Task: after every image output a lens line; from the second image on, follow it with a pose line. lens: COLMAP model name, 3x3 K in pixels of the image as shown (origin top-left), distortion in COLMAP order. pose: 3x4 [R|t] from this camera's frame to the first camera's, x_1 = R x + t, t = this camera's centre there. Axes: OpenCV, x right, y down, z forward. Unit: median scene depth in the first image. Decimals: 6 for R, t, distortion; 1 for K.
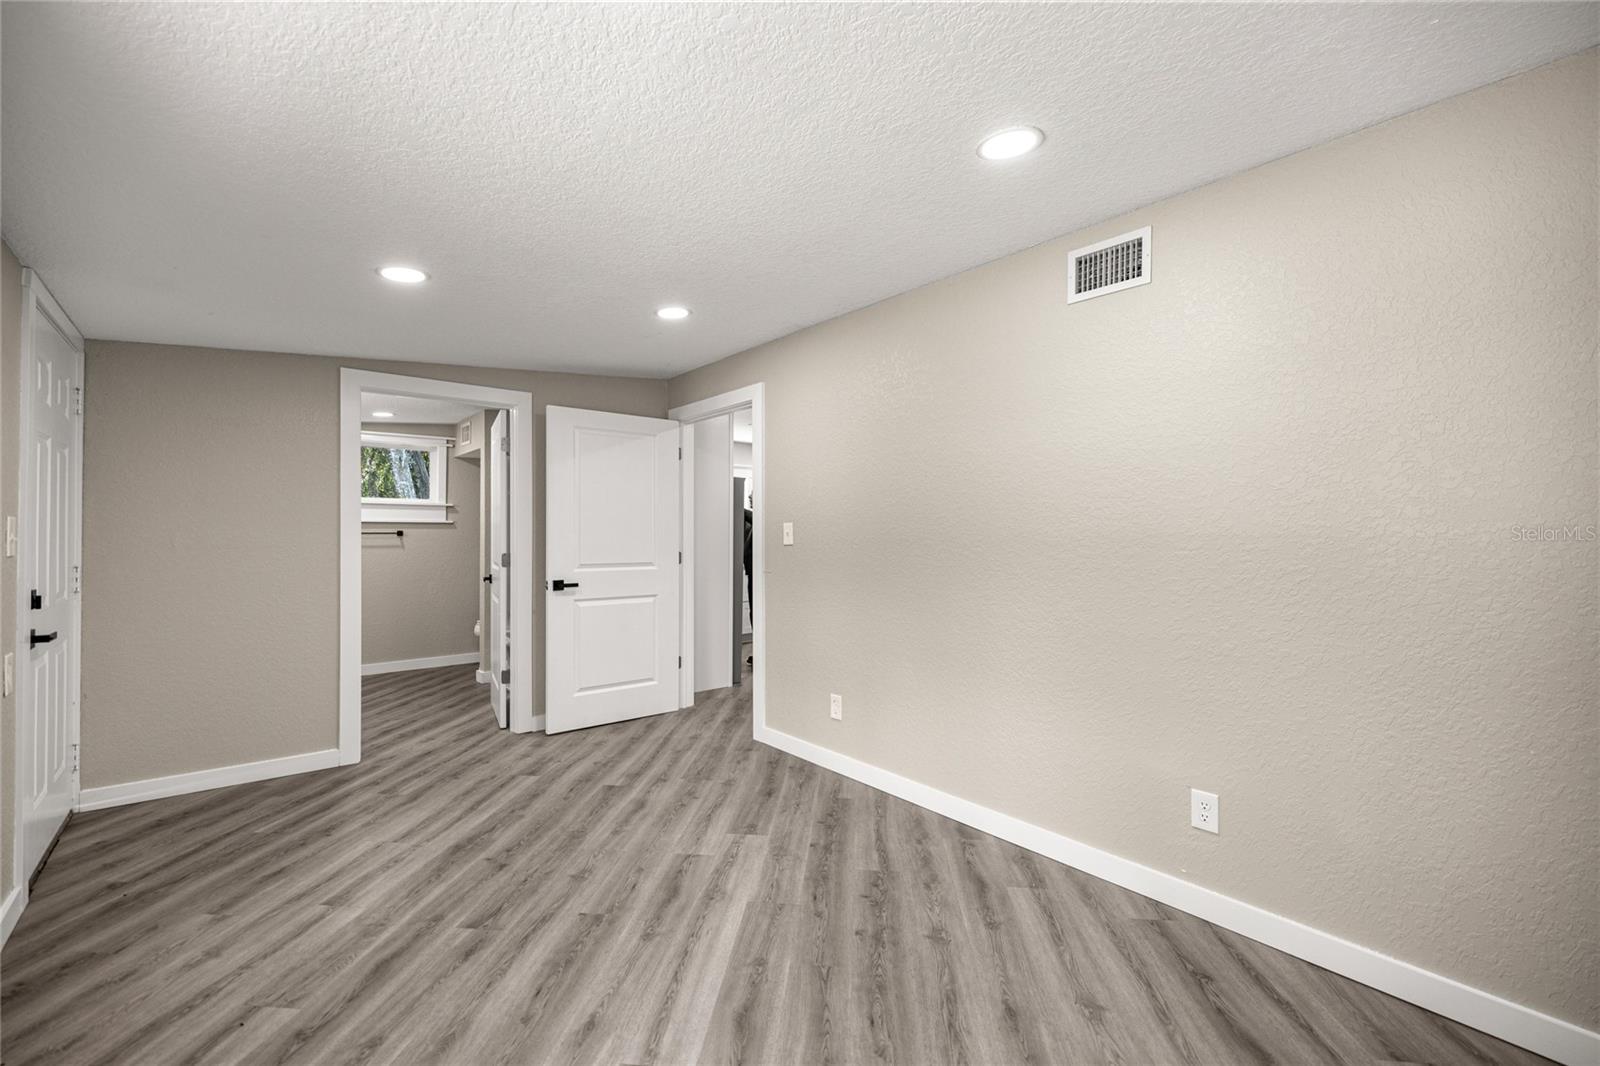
lens RADIAL K [[671.7, 0, 795.0], [0, 671.7, 537.2], [0, 0, 1]] dist [0.001725, 0.000051]
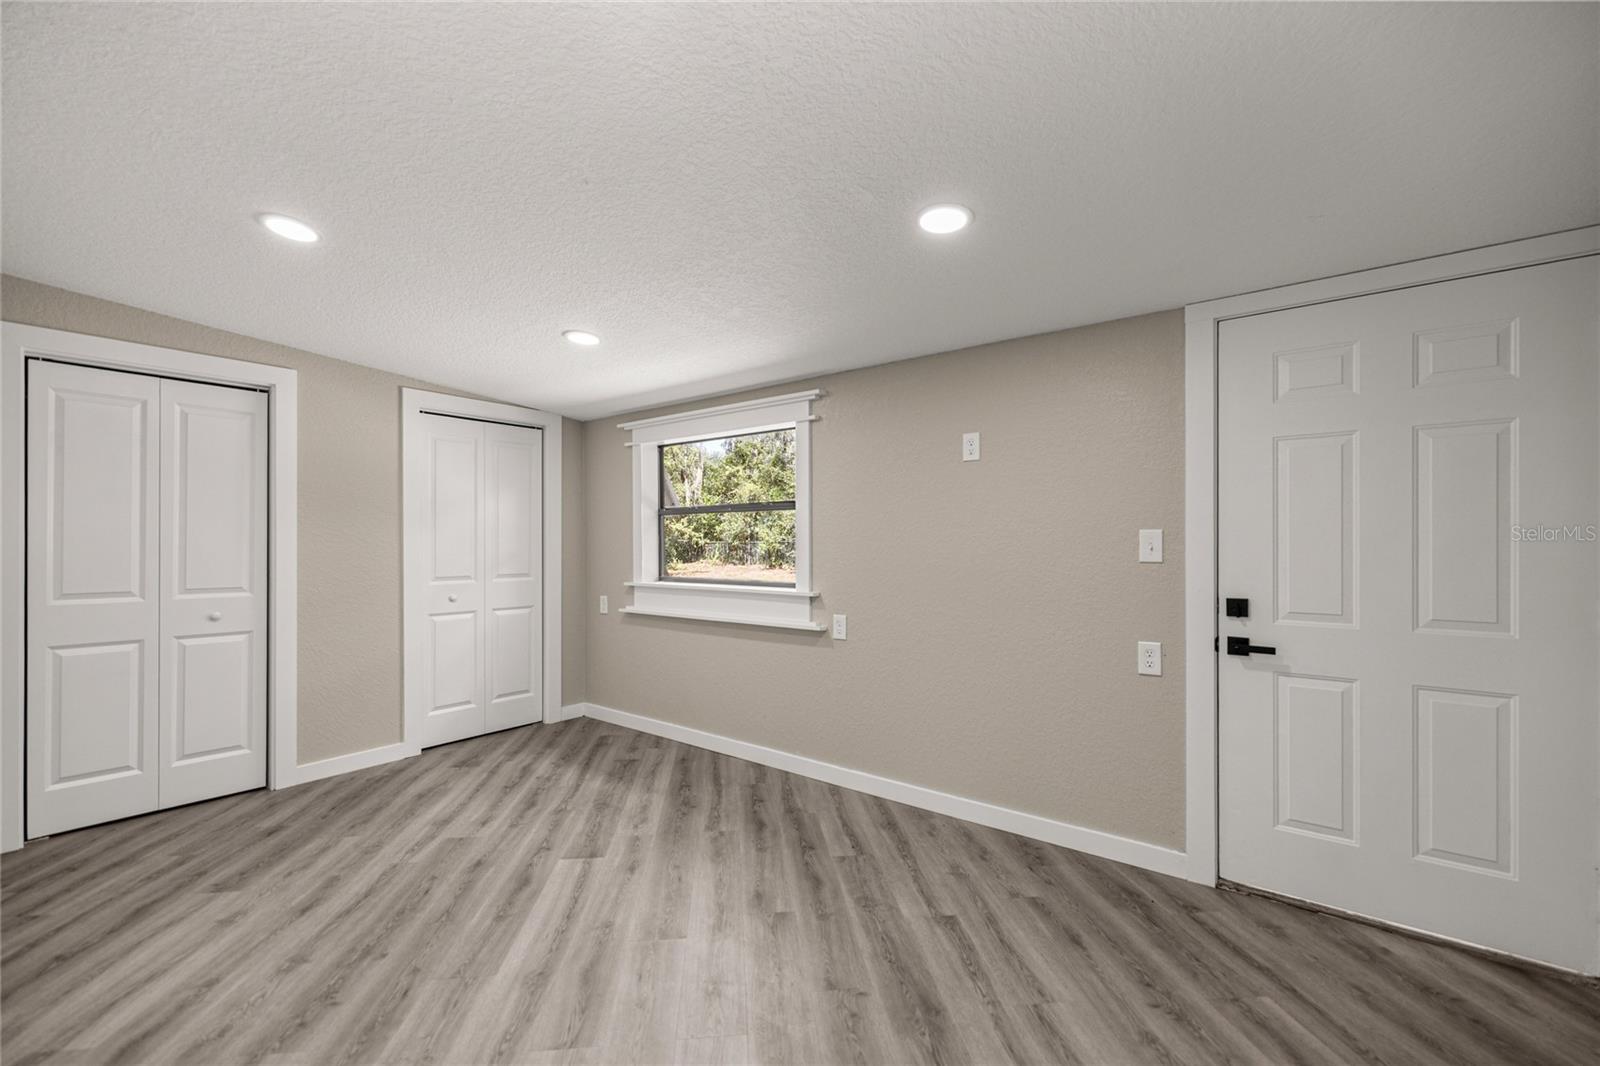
lens RADIAL K [[671.7, 0, 795.0], [0, 671.7, 537.2], [0, 0, 1]] dist [0.001725, 0.000051]
pose [[-0.980637, -0.002755, -0.195814, -0.277177], [-0.001175, 0.999966, -0.008185, -0.005747], [0.195830, -0.007796, -0.980607, 1.939225]]
